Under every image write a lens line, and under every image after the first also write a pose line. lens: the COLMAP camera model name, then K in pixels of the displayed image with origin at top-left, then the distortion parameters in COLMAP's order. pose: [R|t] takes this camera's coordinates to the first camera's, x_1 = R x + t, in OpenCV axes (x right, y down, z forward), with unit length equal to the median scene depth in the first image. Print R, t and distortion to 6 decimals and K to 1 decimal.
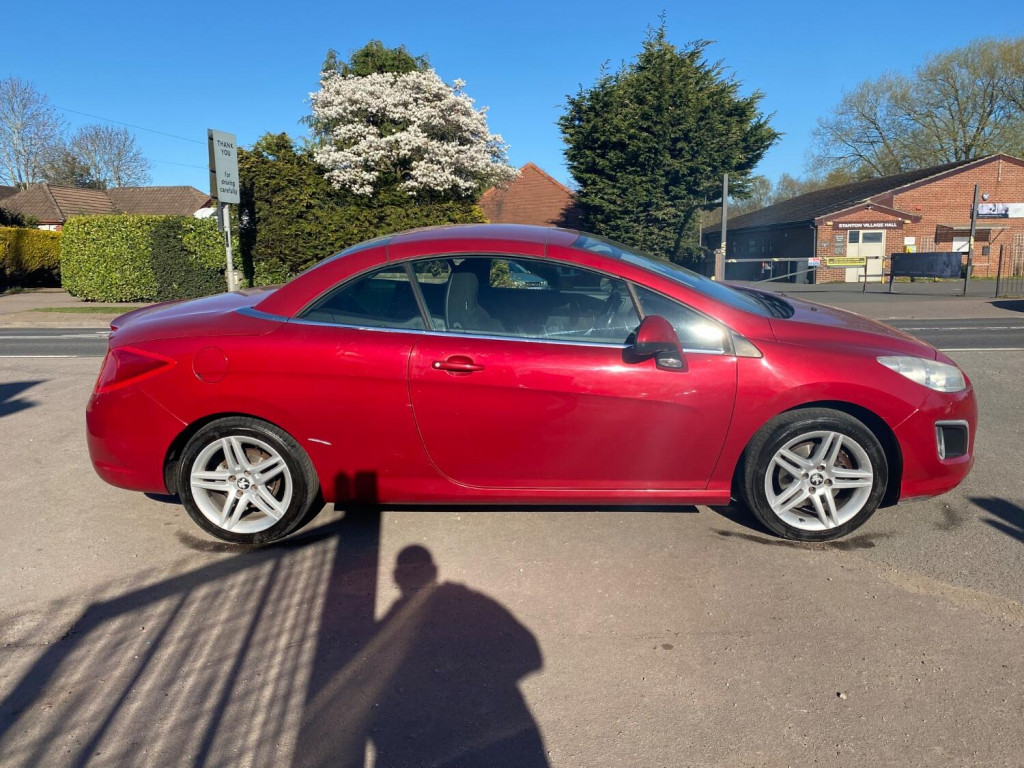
lens RADIAL K [[786.1, 0, 513.8], [0, 786.1, 381.4], [0, 0, 1]] dist [0.016395, -0.013392]
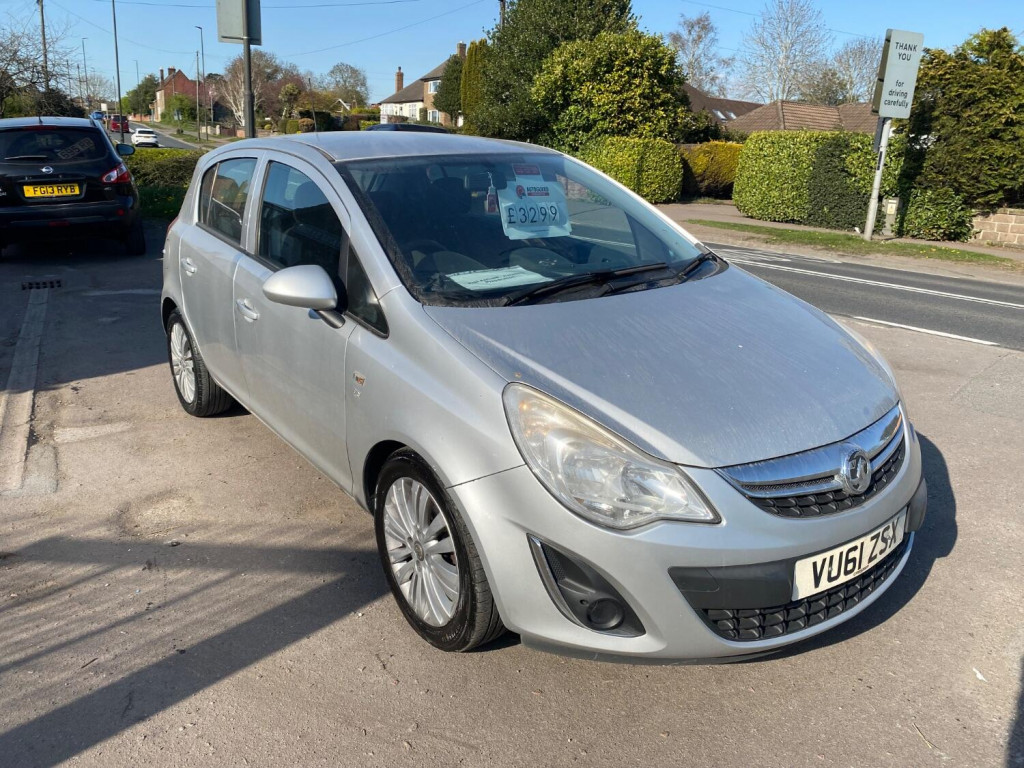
lens RADIAL K [[786.1, 0, 505.4], [0, 786.1, 382.1], [0, 0, 1]] dist [0.016395, -0.013392]
pose [[0.635373, 0.250092, -0.730585, 0.059959], [-0.177251, 0.968075, 0.177238, -0.022438], [0.751587, 0.016884, 0.659418, 0.106456]]
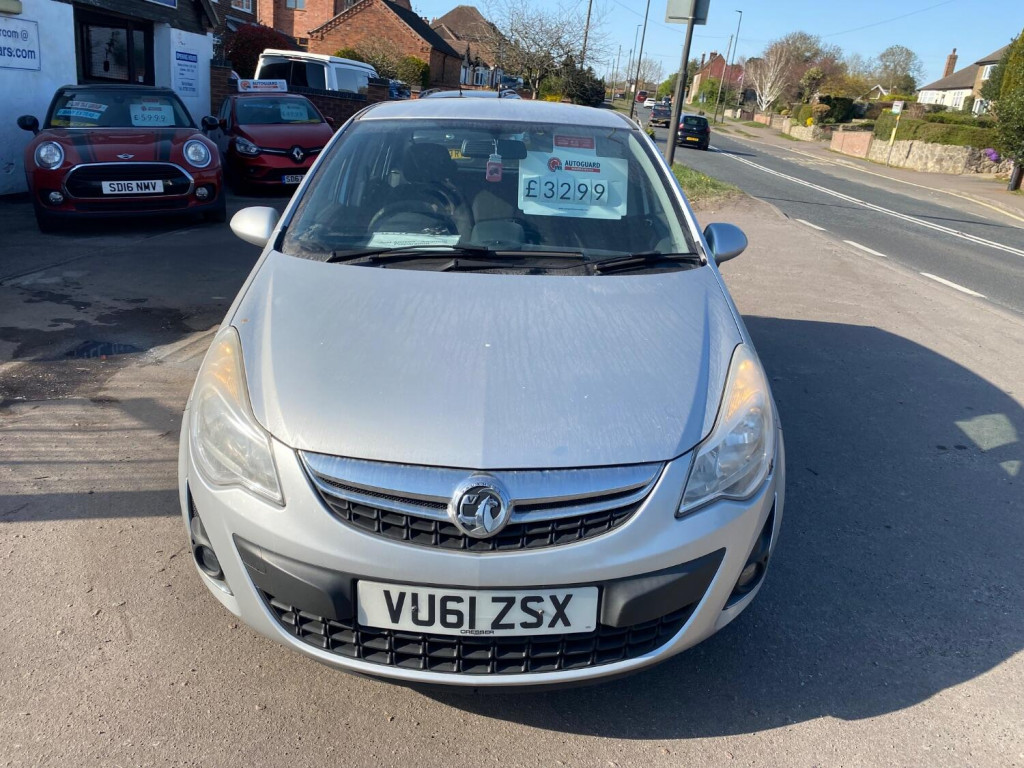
lens RADIAL K [[786.1, 0, 505.3], [0, 786.1, 389.5], [0, 0, 1]] dist [0.016395, -0.013392]
pose [[0.060907, 0.355333, -0.932753, 0.091358], [-0.252815, 0.909508, 0.329969, -0.041620], [0.965596, 0.215716, 0.145229, 0.199128]]
